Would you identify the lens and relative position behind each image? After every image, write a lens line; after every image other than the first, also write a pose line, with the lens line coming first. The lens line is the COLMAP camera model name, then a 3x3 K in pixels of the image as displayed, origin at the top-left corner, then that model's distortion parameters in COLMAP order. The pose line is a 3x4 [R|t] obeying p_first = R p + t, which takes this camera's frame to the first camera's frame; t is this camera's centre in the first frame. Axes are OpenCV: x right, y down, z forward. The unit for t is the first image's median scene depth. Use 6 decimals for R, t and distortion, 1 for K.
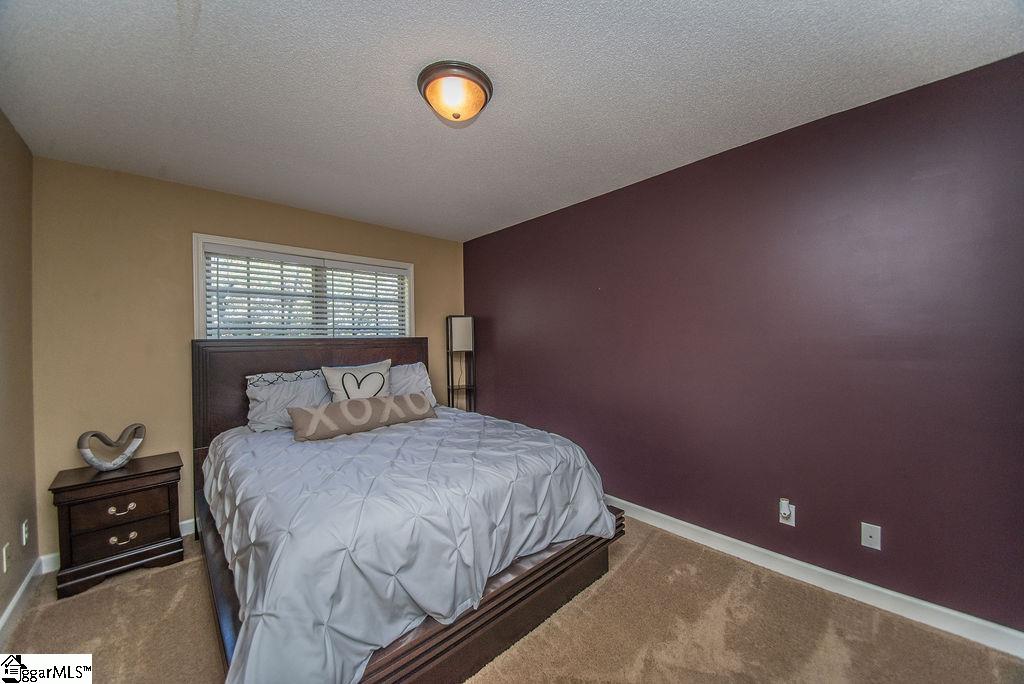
lens RADIAL K [[369.5, 0, 503.1], [0, 369.5, 335.9], [0, 0, 1]] dist [-0.014626, -0.000858]
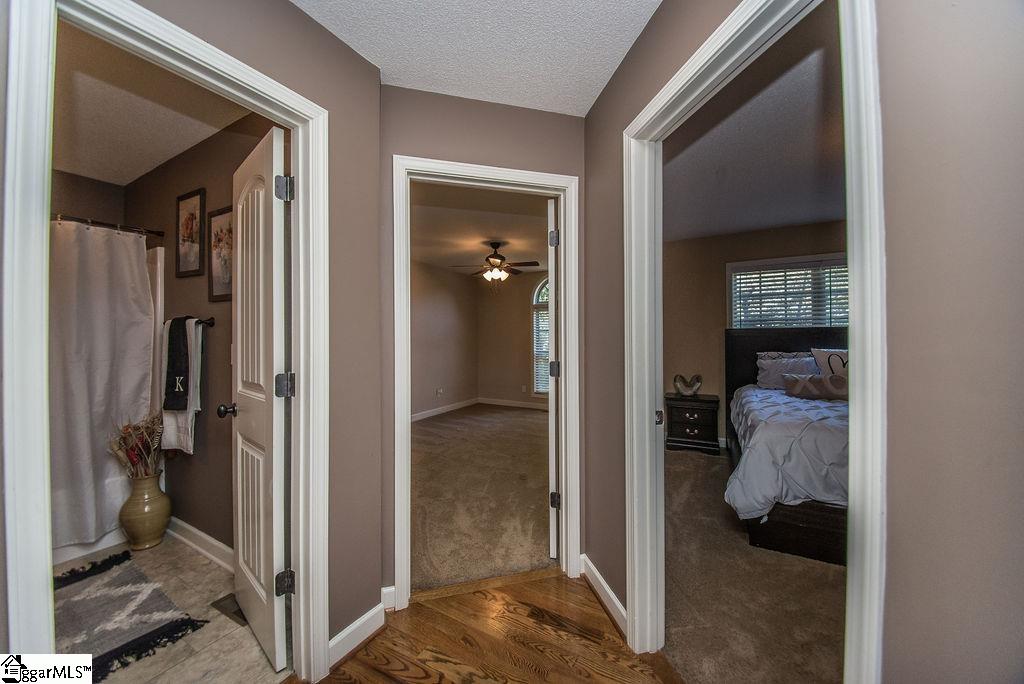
lens RADIAL K [[369.5, 0, 509.8], [0, 369.5, 337.9], [0, 0, 1]] dist [-0.014626, -0.000858]
pose [[0.317348, -0.003303, -0.948304, 0.445155], [0.008017, 0.999968, -0.000800, 0.047996], [0.948275, -0.007348, 0.317364, -0.480412]]
